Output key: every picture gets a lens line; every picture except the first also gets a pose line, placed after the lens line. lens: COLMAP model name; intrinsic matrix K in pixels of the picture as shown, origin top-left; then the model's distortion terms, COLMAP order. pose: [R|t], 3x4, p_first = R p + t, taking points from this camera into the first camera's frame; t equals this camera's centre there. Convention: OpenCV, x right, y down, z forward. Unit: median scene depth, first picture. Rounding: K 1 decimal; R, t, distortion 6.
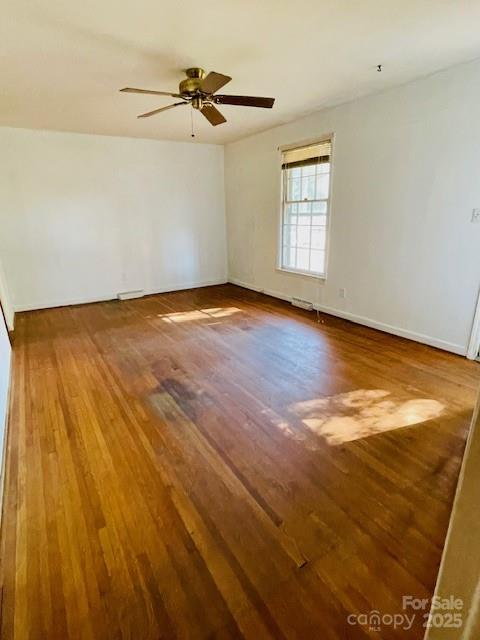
lens RADIAL K [[332.9, 0, 236.8], [0, 332.9, 319.0], [0, 0, 1]] dist [-0.003954, -0.000667]
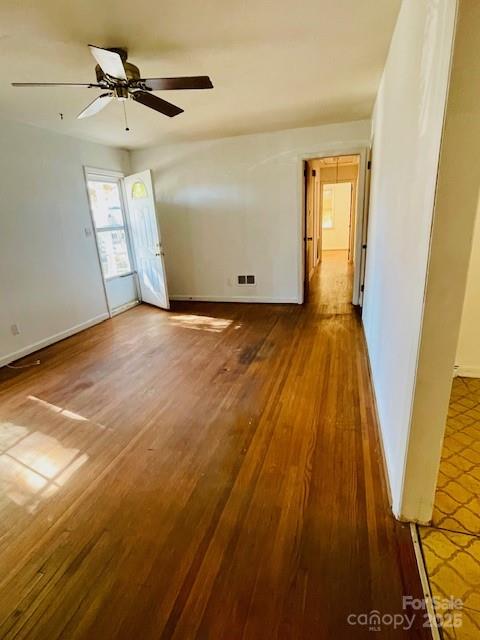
lens RADIAL K [[332.9, 0, 237.7], [0, 332.9, 320.9], [0, 0, 1]] dist [-0.003954, -0.000667]
pose [[-0.656926, -0.162565, 0.736220, -0.985793], [0.297454, 0.841389, 0.451204, -0.448912], [-0.692798, 0.515399, -0.504375, 1.475537]]
